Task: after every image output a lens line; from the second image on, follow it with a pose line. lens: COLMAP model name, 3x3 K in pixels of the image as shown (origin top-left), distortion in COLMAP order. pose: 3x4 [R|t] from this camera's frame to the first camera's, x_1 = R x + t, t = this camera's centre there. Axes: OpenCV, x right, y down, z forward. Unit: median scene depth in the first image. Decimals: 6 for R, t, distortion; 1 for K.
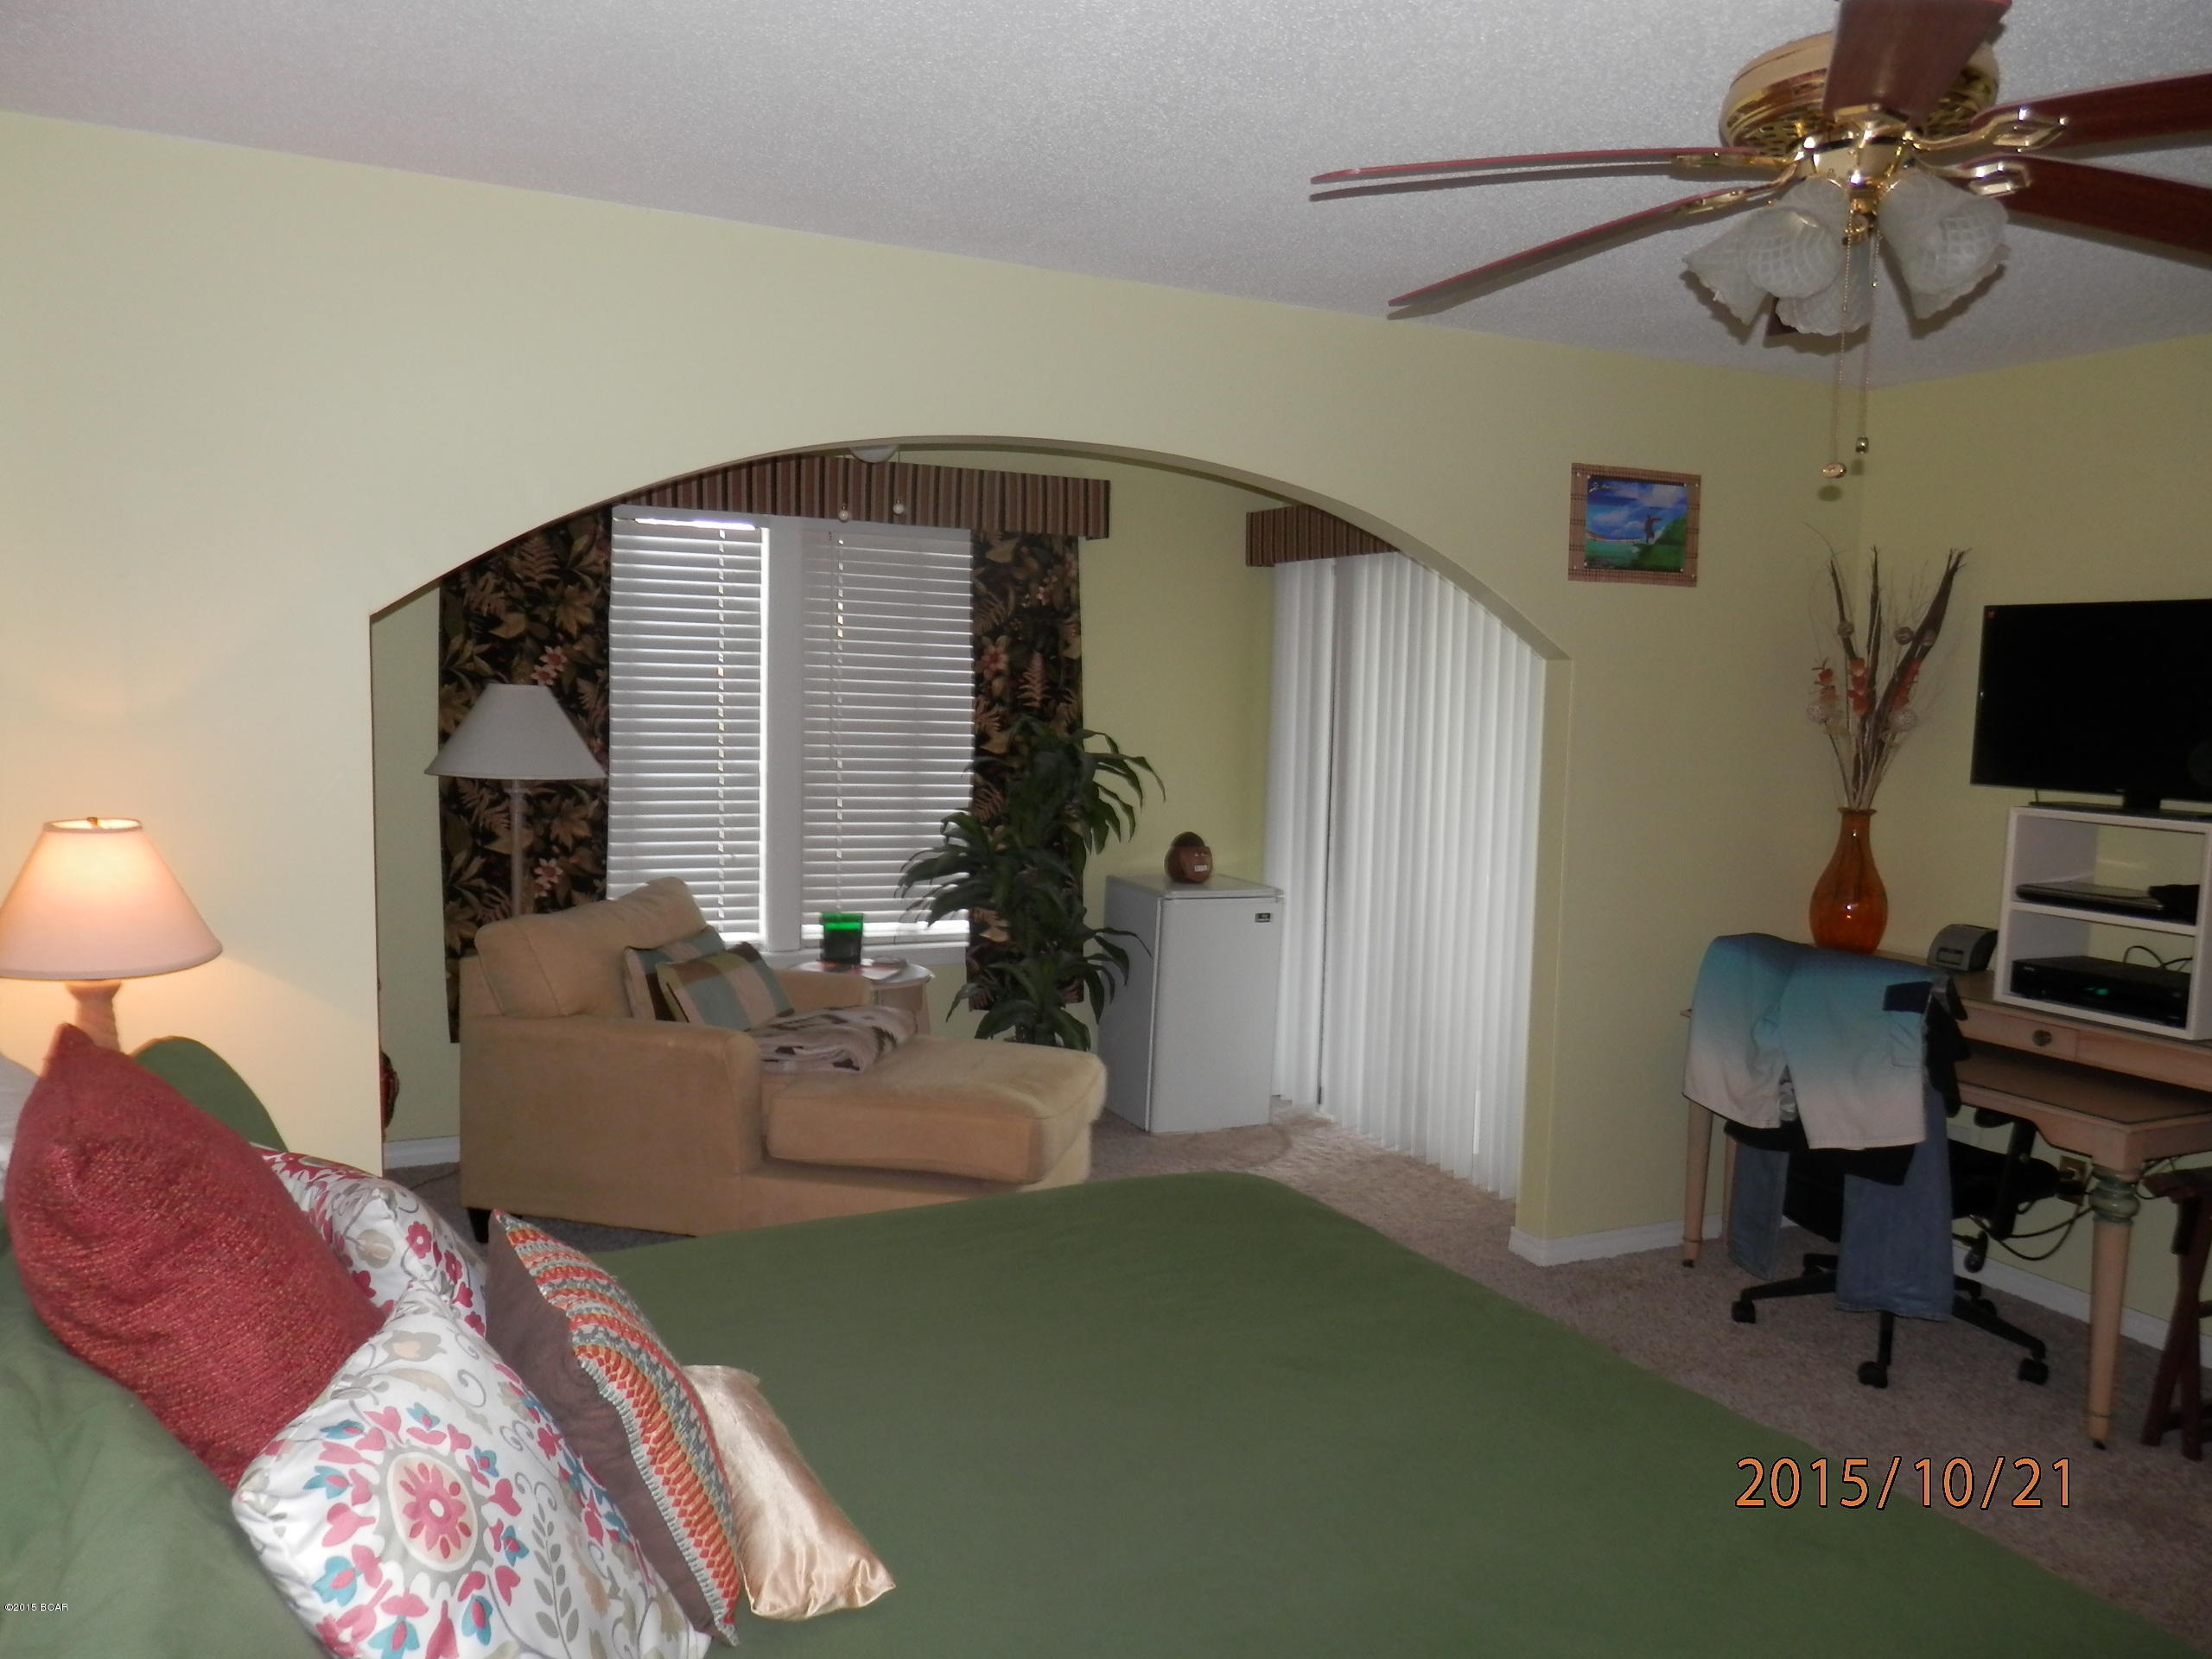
lens RADIAL K [[1658.7, 0, 1105.8], [0, 1658.7, 833.3], [0, 0, 1]] dist [0.023886, -0.007948]
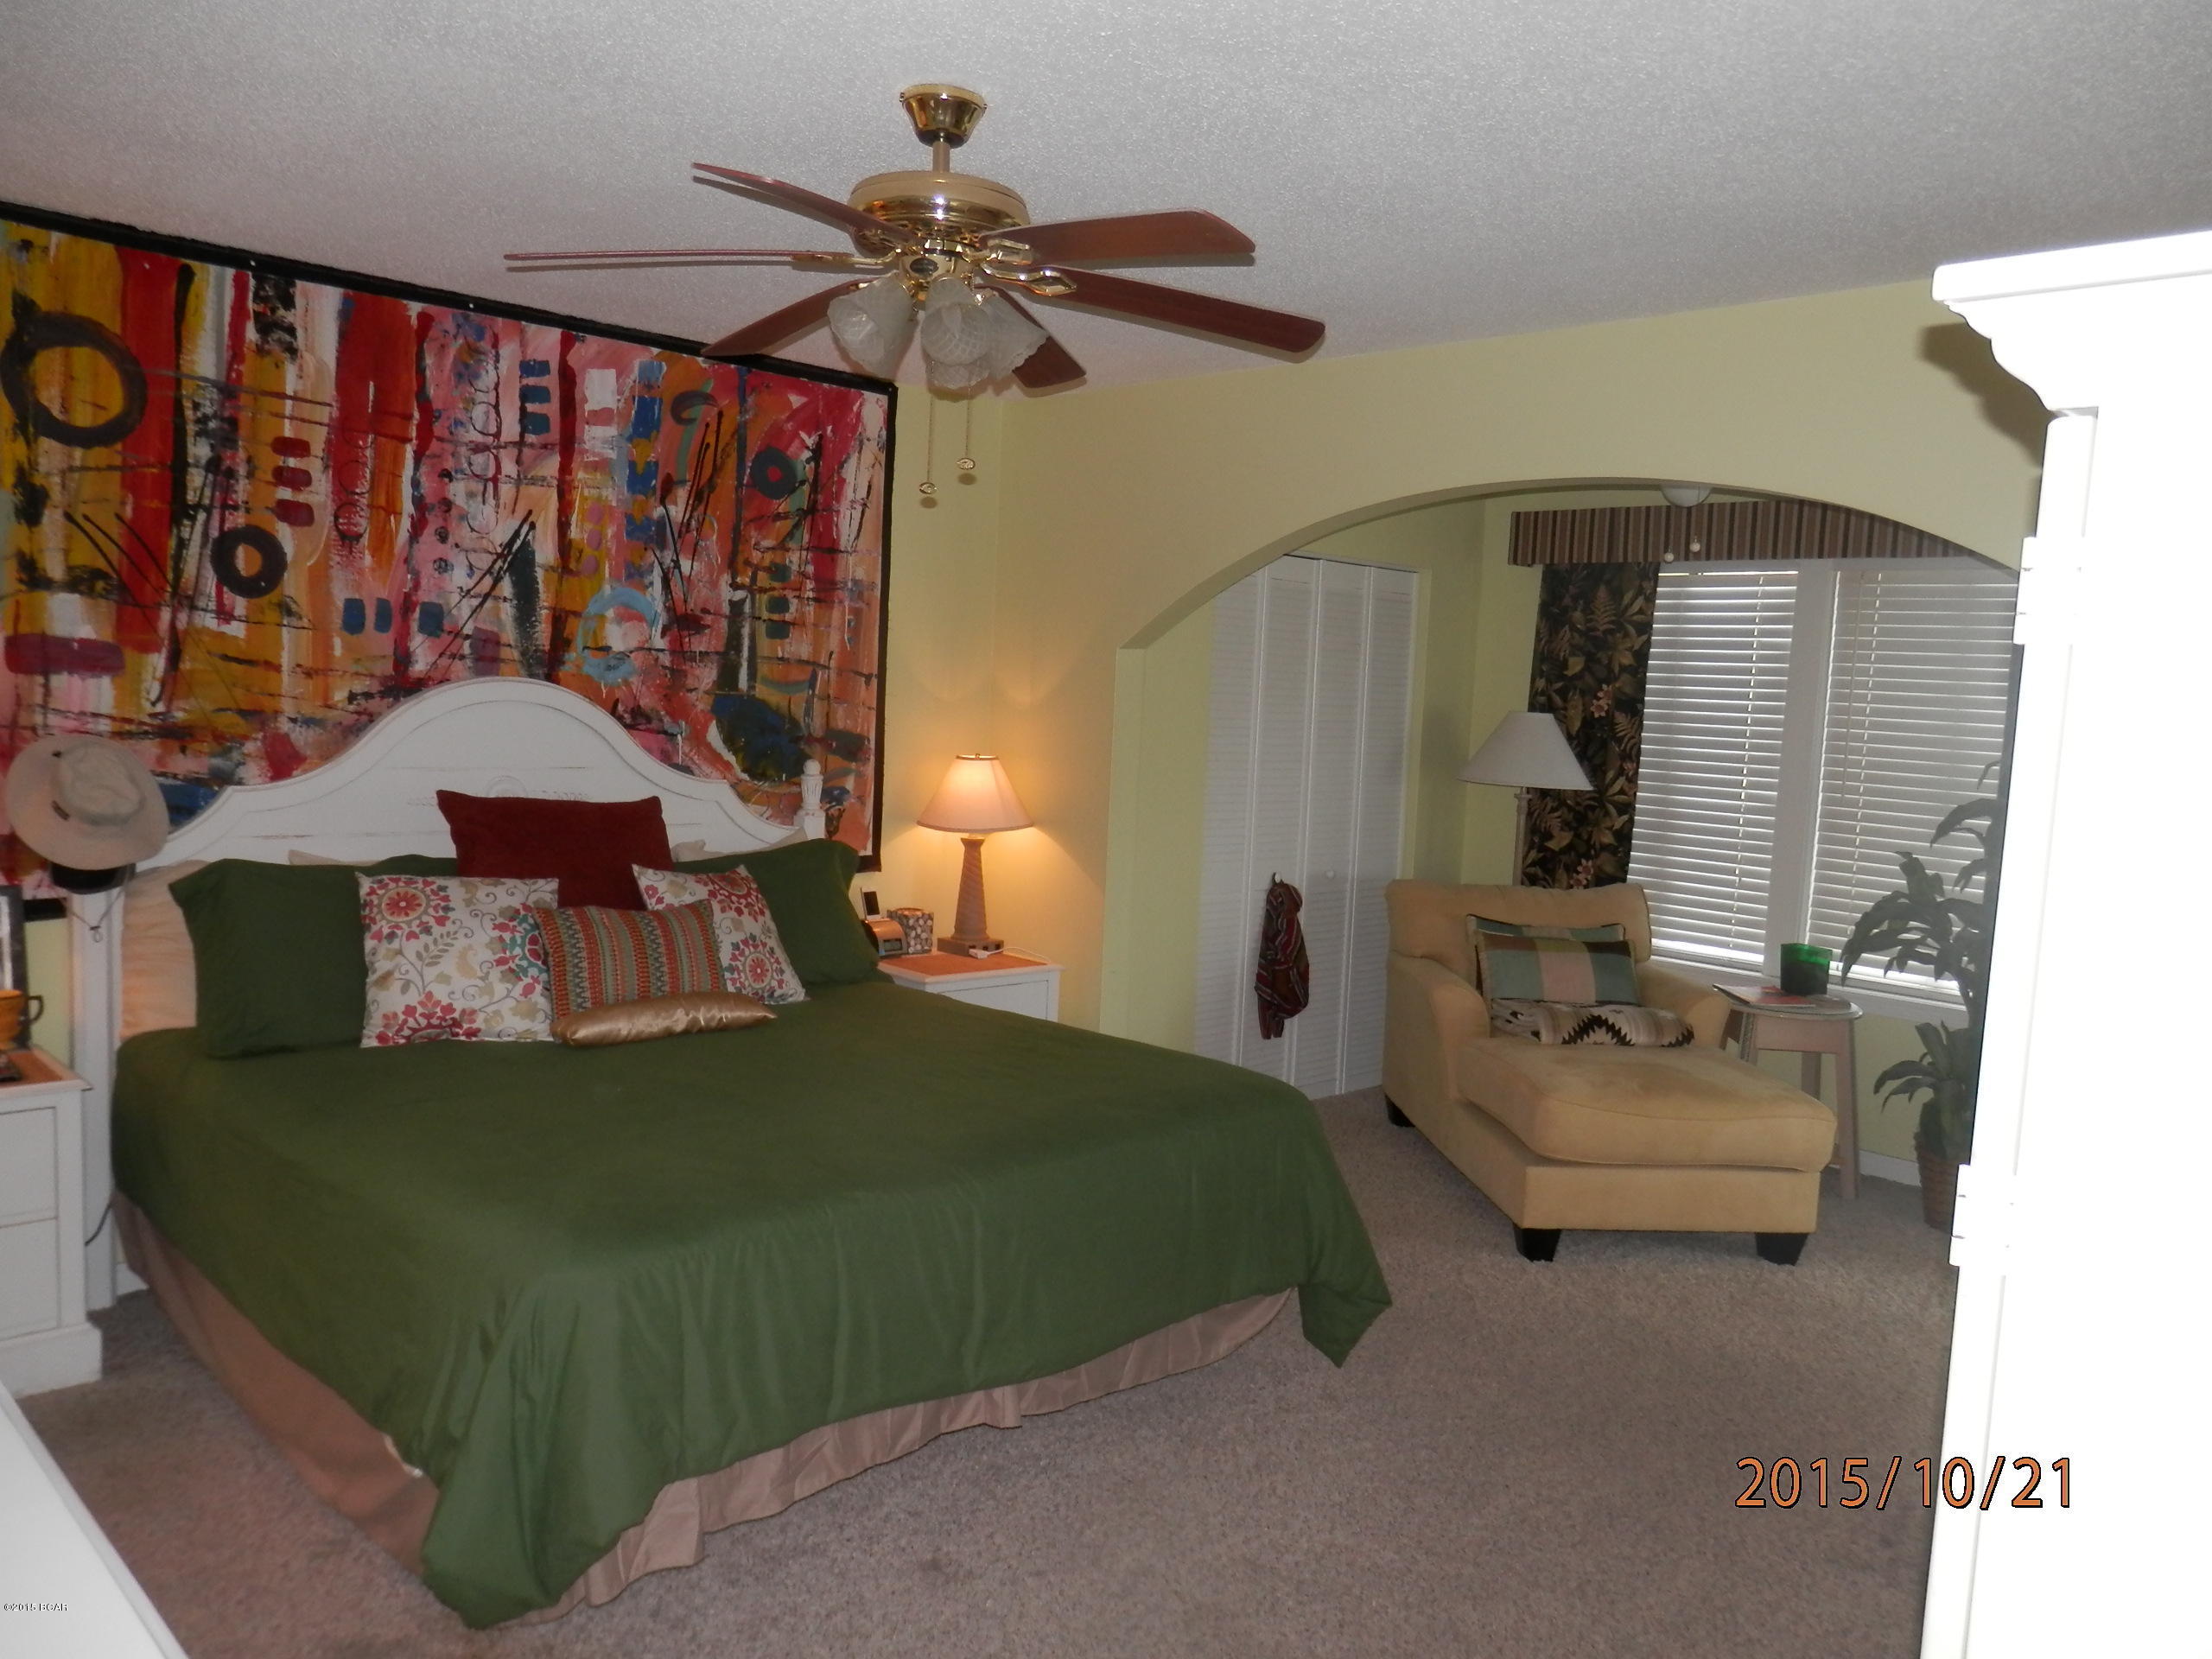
lens RADIAL K [[1658.7, 0, 1105.3], [0, 1658.7, 829.8], [0, 0, 1]] dist [0.023886, -0.007948]
pose [[0.330790, 0.070841, -0.941042, 0.690113], [-0.126997, 0.991450, 0.029994, 0.002058], [0.935120, 0.109588, 0.336958, 0.267313]]
